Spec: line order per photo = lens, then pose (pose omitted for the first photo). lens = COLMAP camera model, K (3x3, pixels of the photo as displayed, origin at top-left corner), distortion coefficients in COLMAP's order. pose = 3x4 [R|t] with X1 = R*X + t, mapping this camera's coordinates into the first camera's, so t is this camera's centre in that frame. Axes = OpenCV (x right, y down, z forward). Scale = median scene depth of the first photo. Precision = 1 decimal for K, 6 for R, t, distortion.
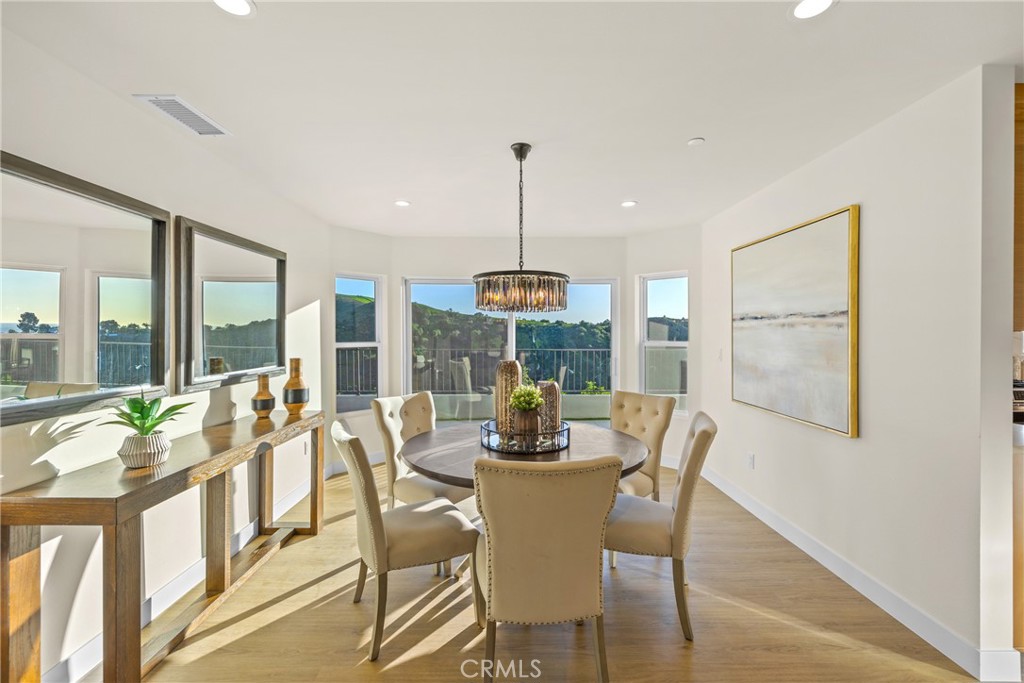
lens RADIAL K [[429.0, 0, 510.5], [0, 429.0, 329.4], [0, 0, 1]] dist [-0.000071, 0.000506]
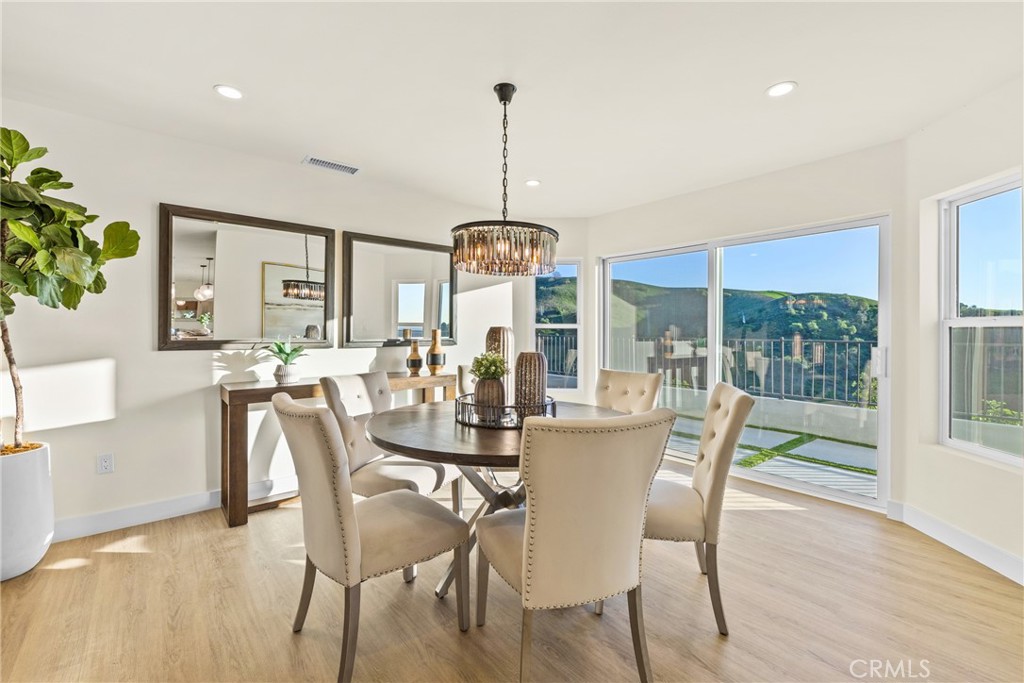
lens RADIAL K [[429.0, 0, 510.5], [0, 429.0, 329.4], [0, 0, 1]] dist [-0.000071, 0.000506]
pose [[0.641517, 0.001587, -0.767107, 0.608470], [0.001996, 0.999991, 0.003737, 0.062979], [0.767106, -0.003929, 0.641508, 0.366911]]
